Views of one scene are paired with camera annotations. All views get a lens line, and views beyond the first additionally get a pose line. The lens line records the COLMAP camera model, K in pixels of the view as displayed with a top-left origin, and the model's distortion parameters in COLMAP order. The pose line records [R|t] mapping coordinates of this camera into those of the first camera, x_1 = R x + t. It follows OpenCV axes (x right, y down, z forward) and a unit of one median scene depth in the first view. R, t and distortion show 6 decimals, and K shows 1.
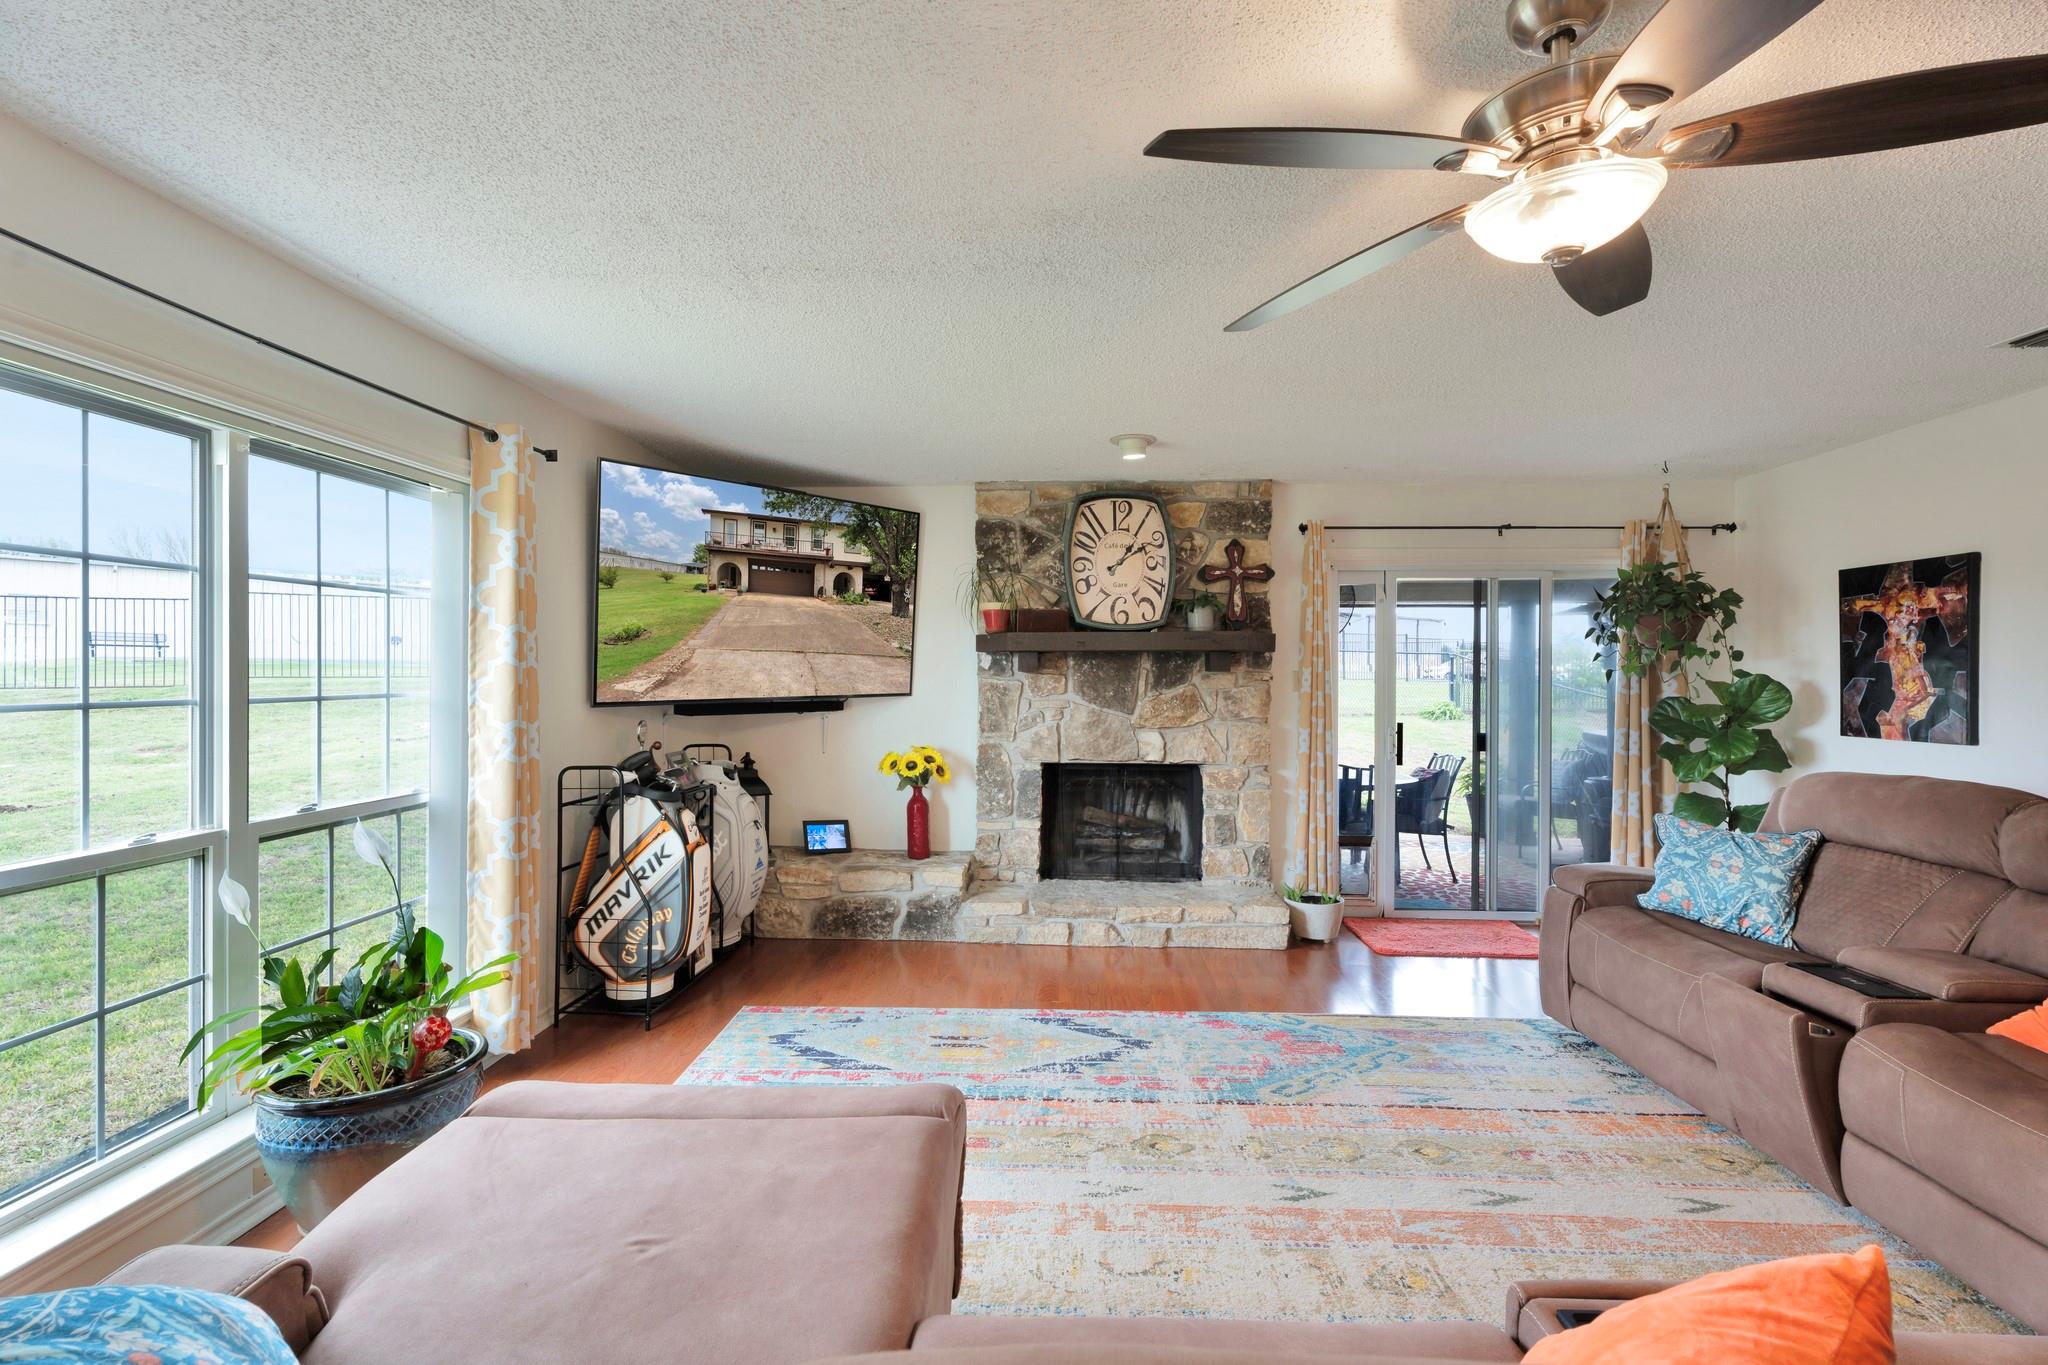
lens RADIAL K [[937.3, 0, 1027.7], [0, 937.3, 681.1], [0, 0, 1]] dist [-0.000026, -0.000060]
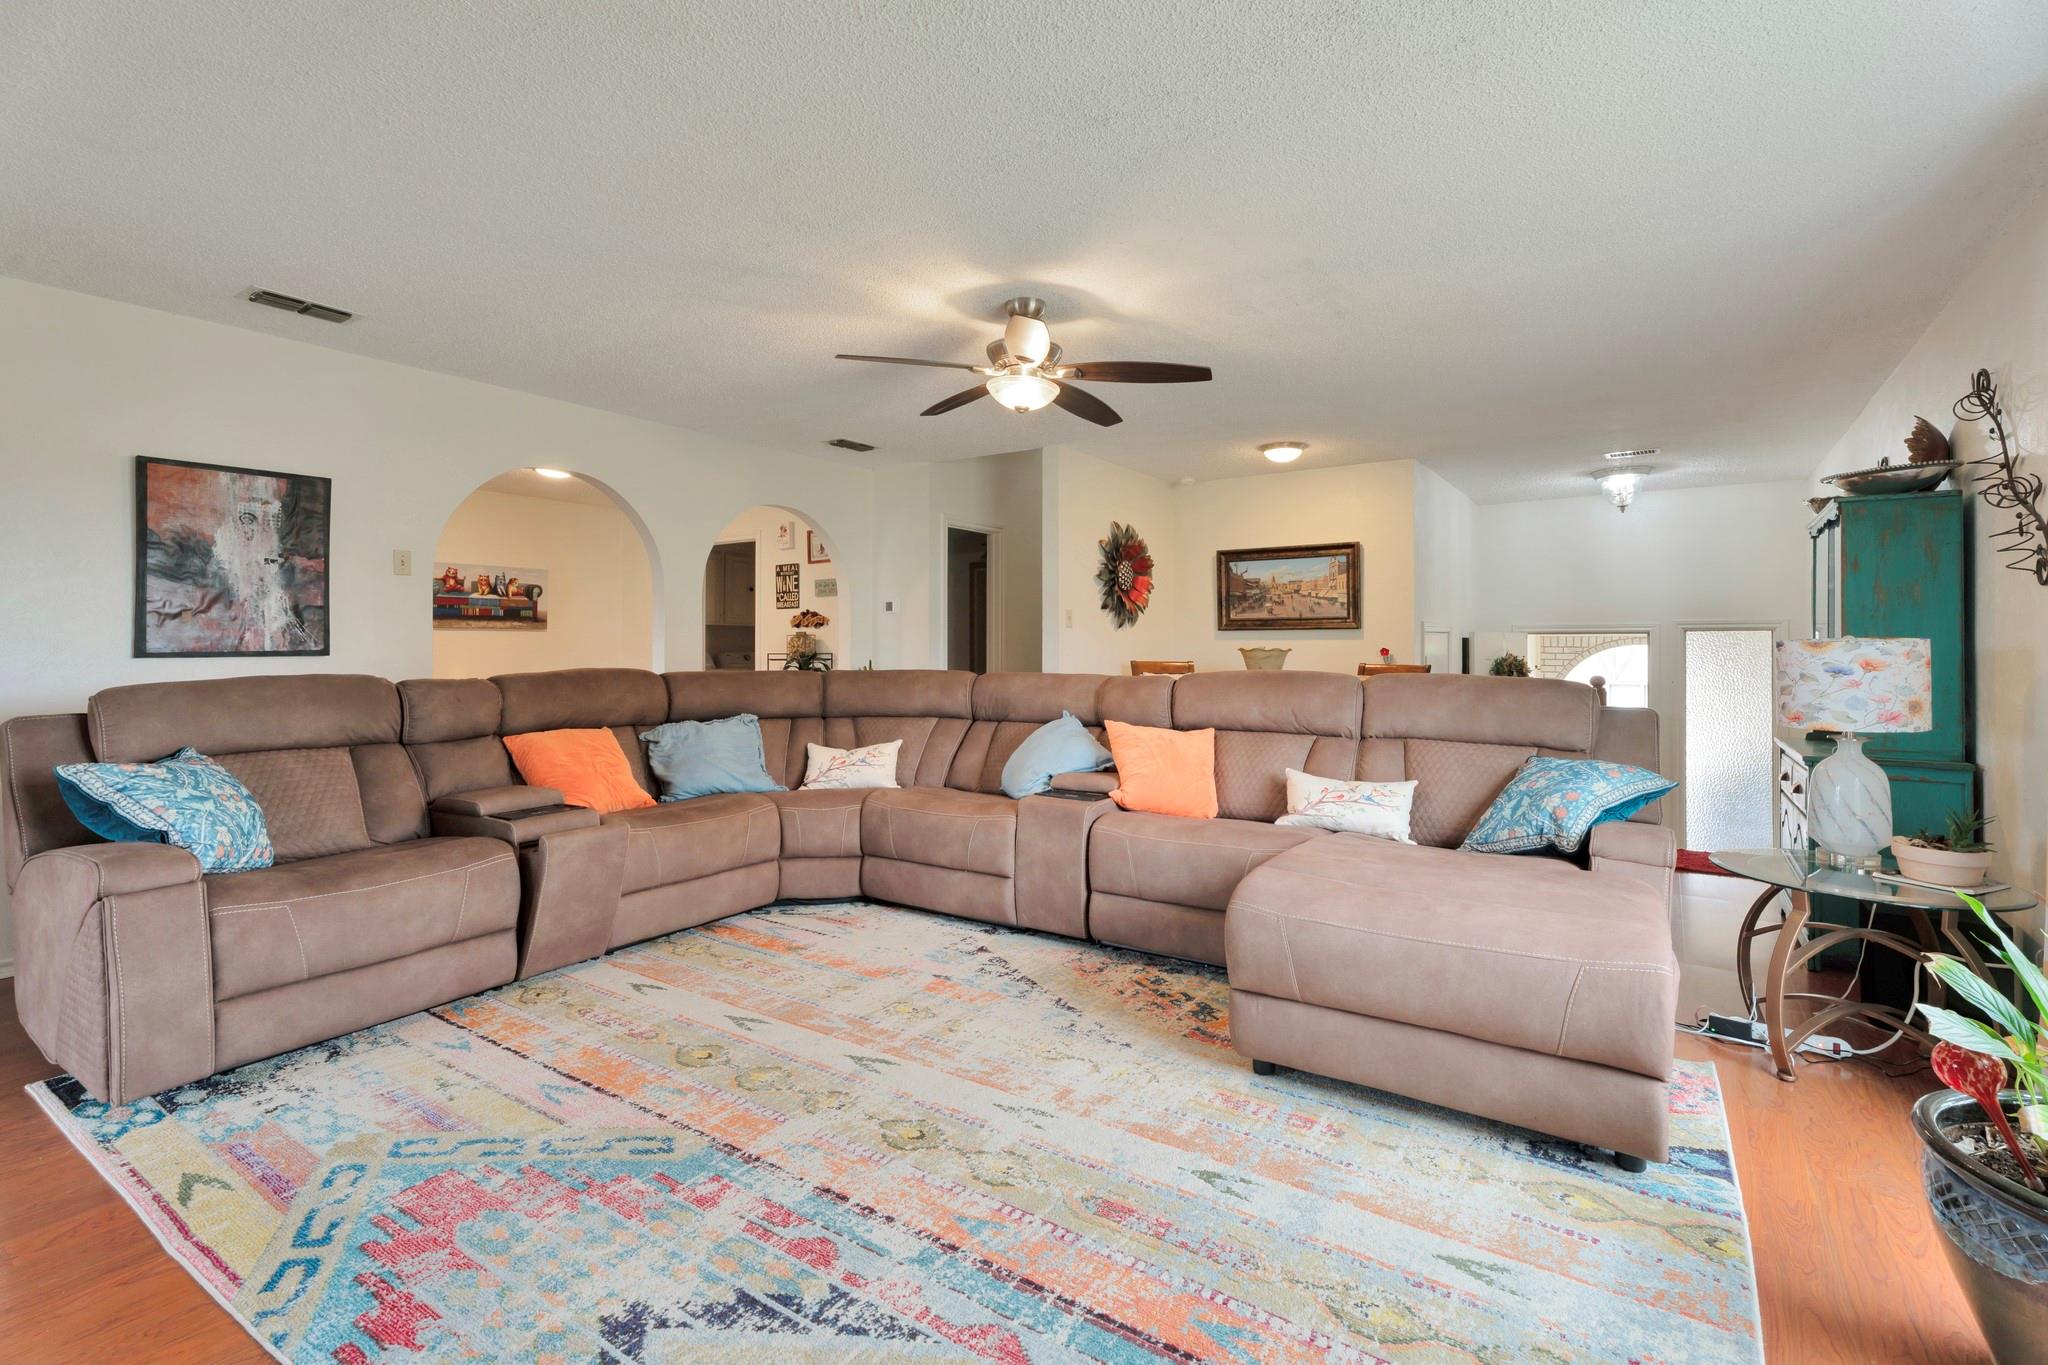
lens RADIAL K [[937.3, 0, 1051.5], [0, 937.3, 636.6], [0, 0, 1]] dist [-0.000026, -0.000060]
pose [[-0.866032, -0.002330, 0.499984, -0.302665], [-0.000347, 0.999992, 0.004059, 0.056371], [-0.499989, 0.003341, -0.866025, 1.371574]]
